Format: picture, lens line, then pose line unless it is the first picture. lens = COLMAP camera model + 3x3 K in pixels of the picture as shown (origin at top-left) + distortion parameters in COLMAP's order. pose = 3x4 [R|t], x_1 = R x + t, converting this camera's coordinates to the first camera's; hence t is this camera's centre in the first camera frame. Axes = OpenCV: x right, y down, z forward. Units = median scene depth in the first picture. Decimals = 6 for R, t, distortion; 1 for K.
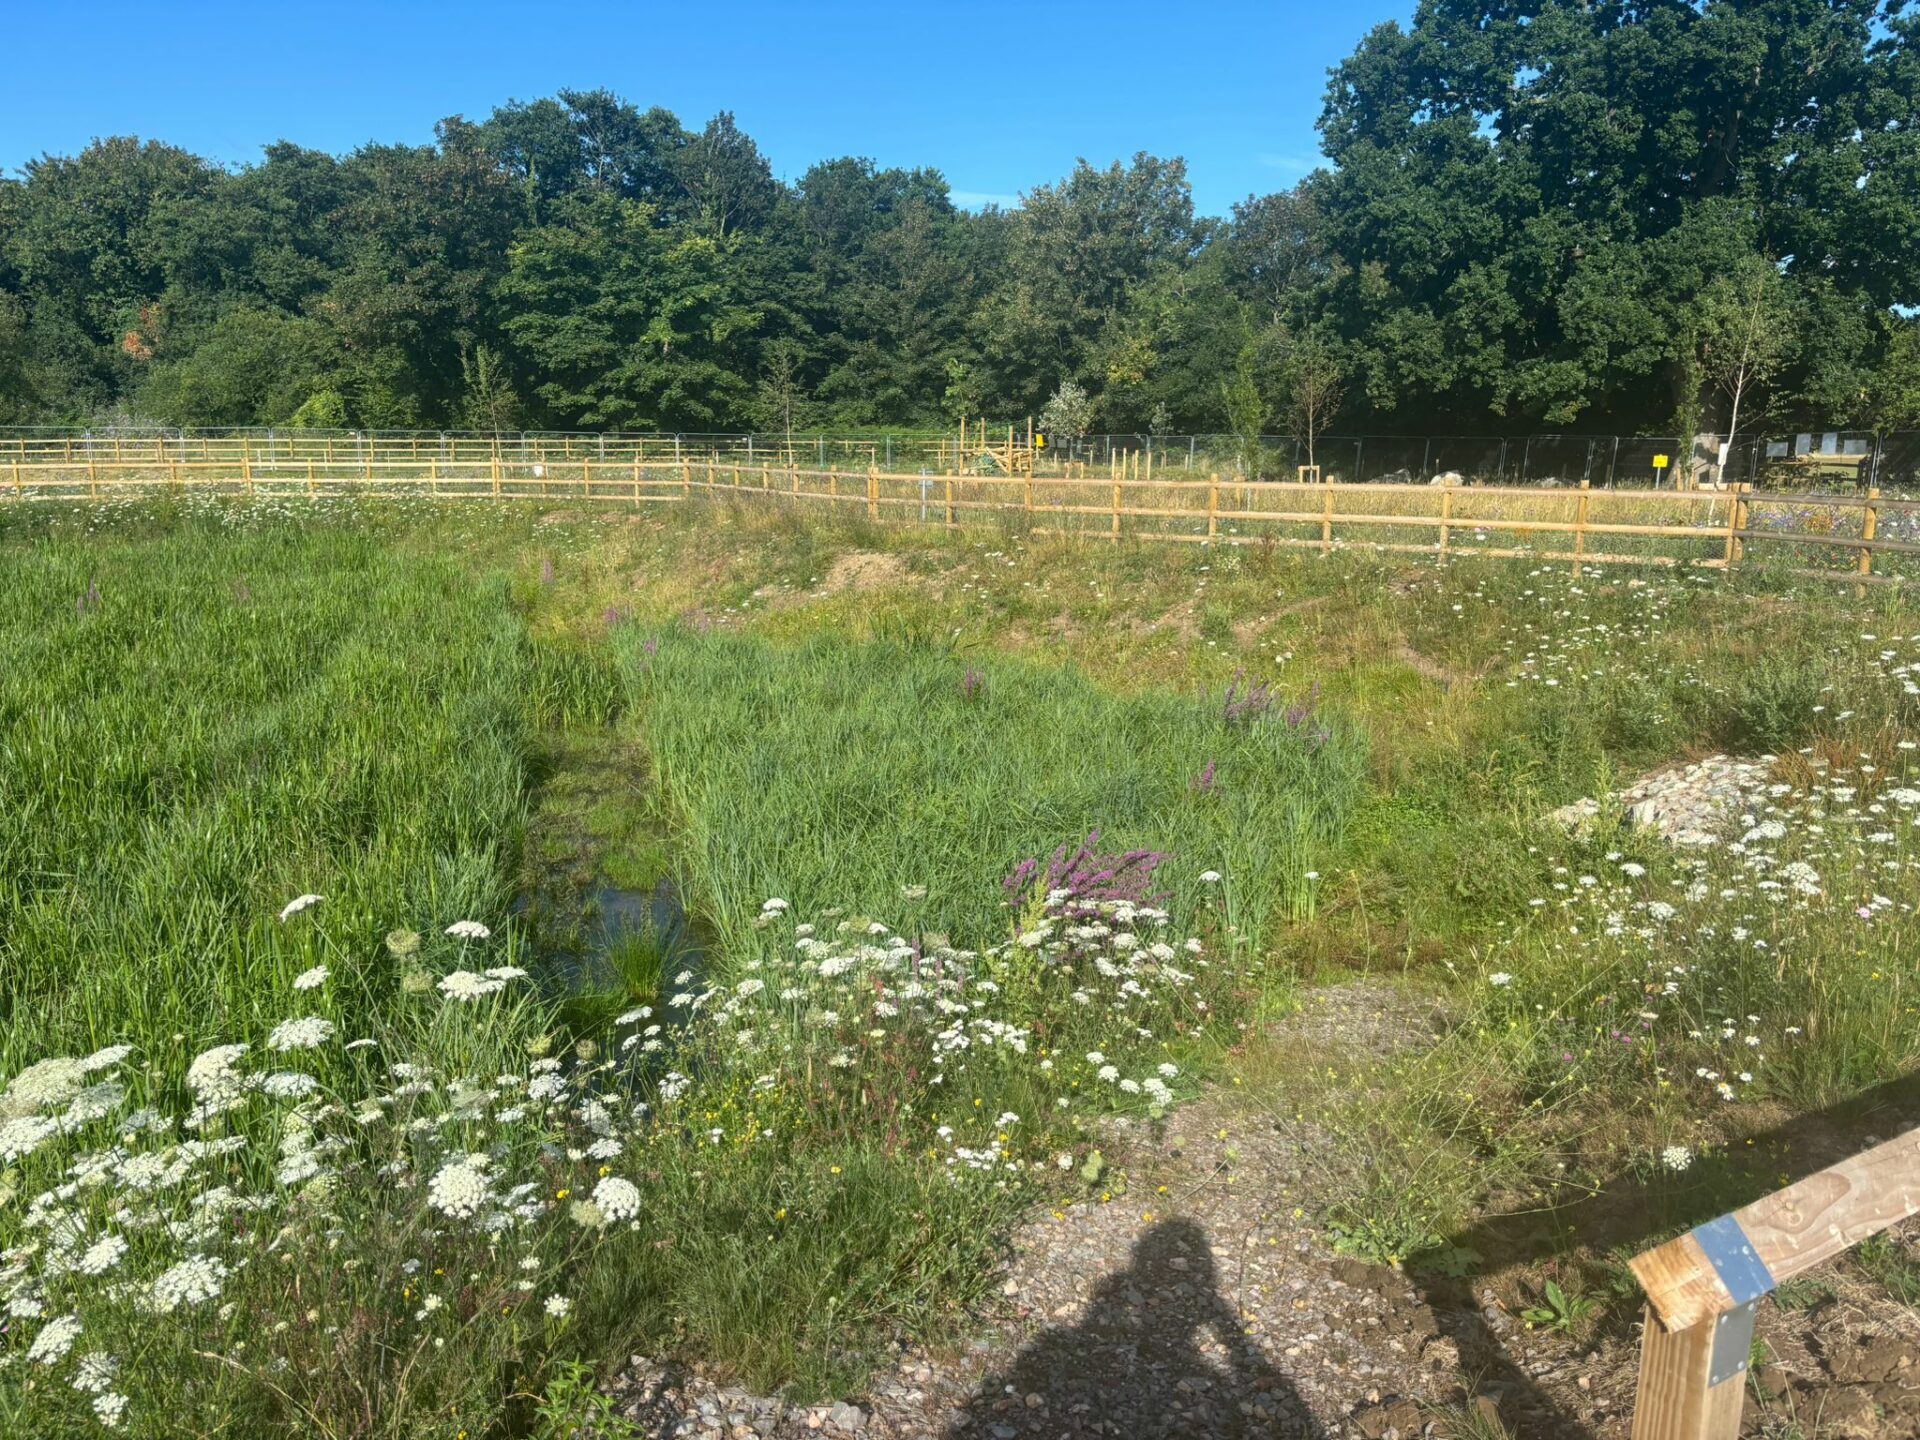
lens RADIAL K [[1449.0, 0, 985.2], [0, 1449.0, 745.6], [0, 0, 1]] dist [0.027229, -0.031801]
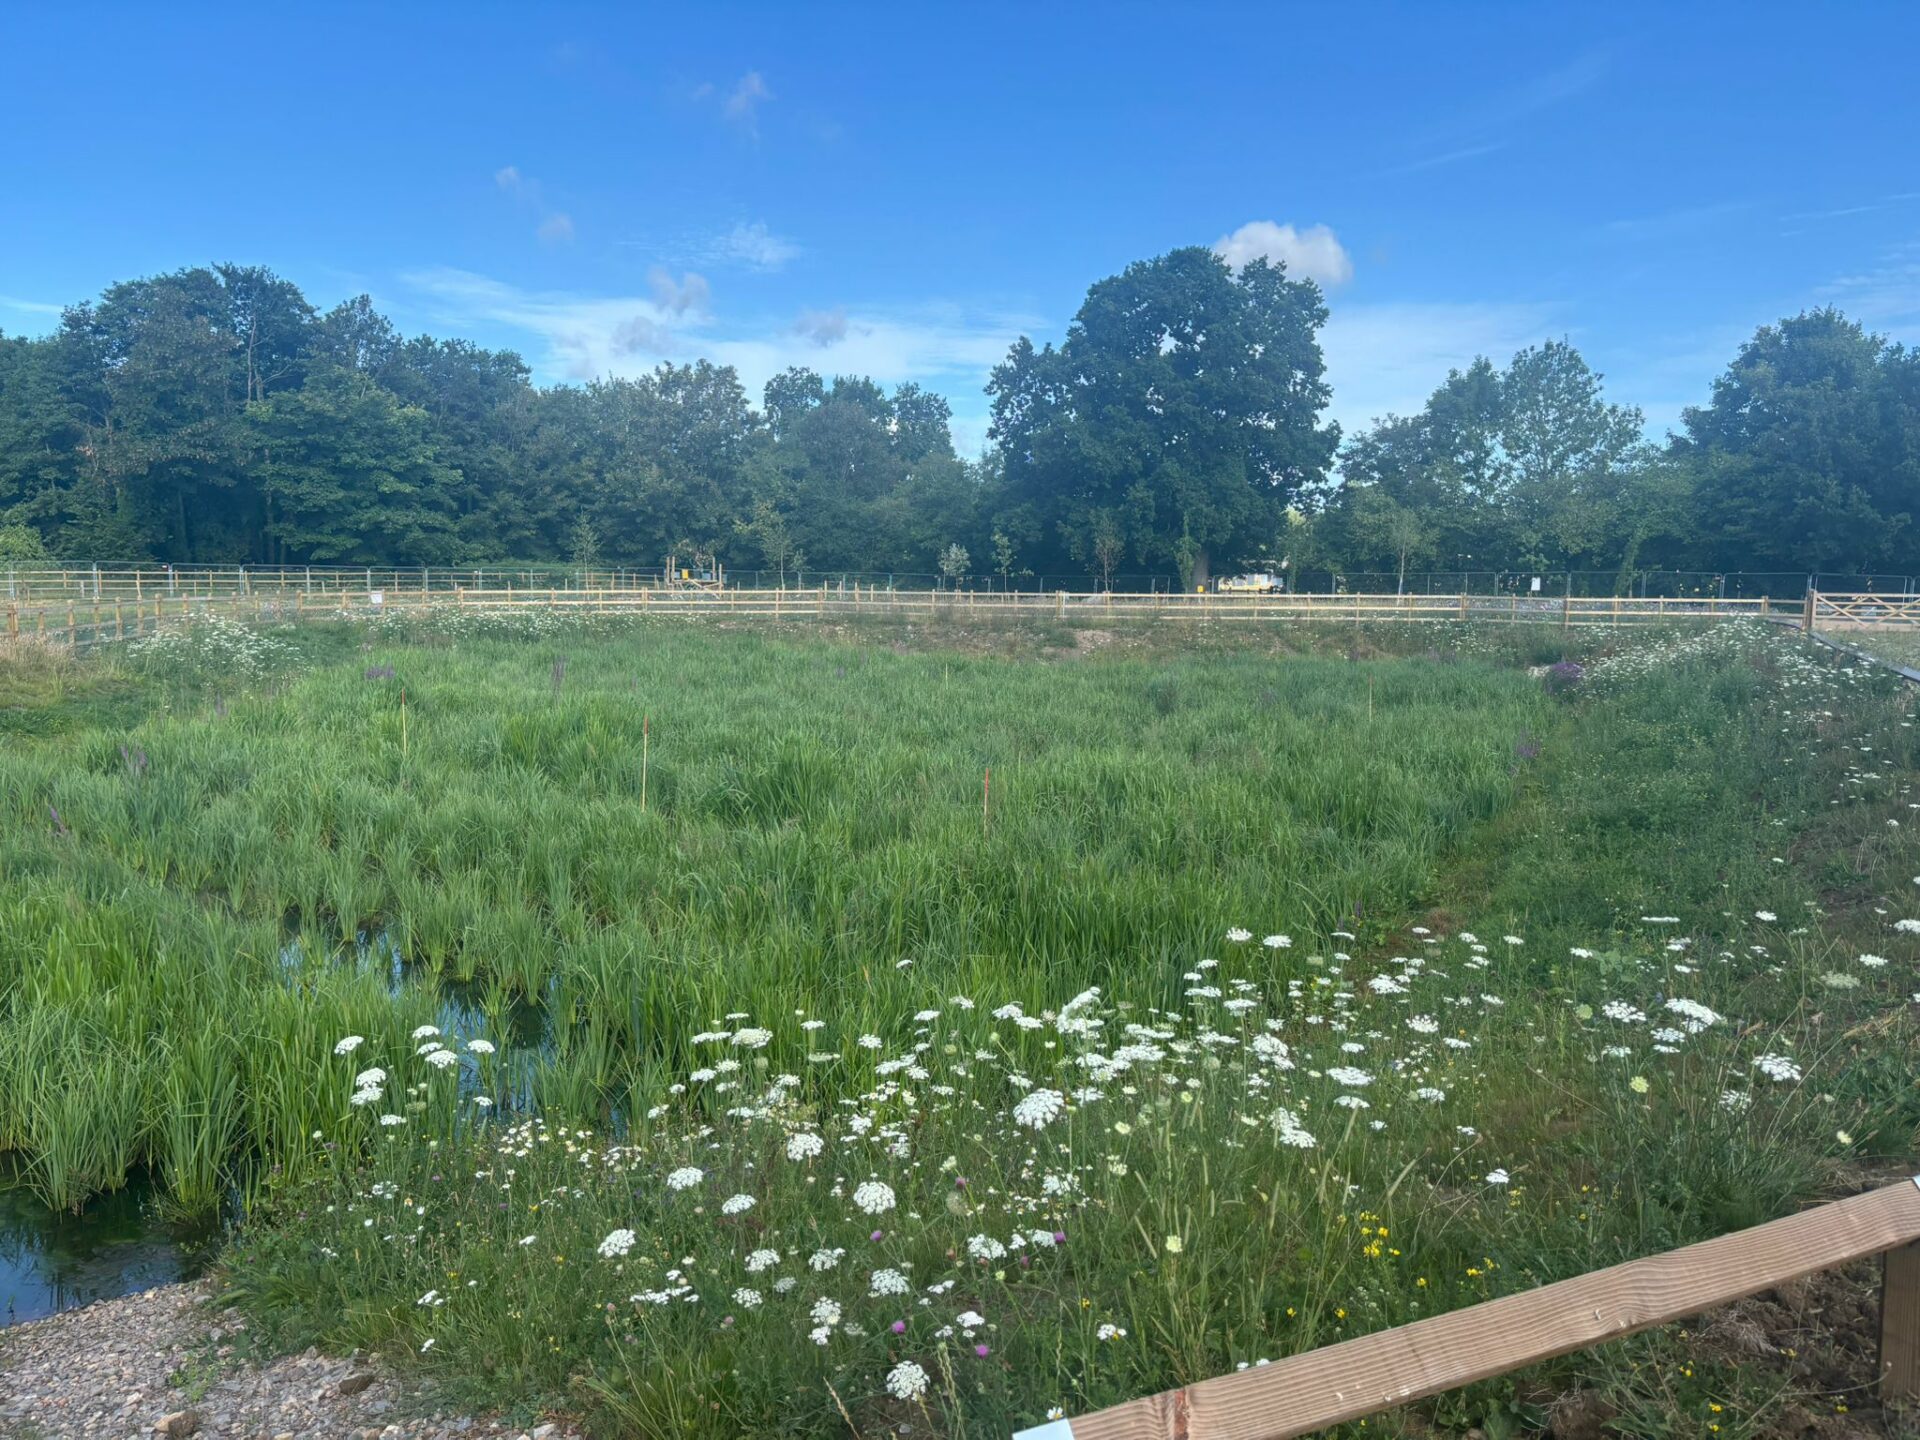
lens RADIAL K [[1449.0, 0, 985.2], [0, 1449.0, 745.6], [0, 0, 1]] dist [0.027229, -0.031801]
pose [[0.828190, -0.062614, 0.556938, -0.464078], [0.111991, 0.992187, -0.054988, 0.043576], [-0.549144, 0.107913, 0.828732, -0.209935]]
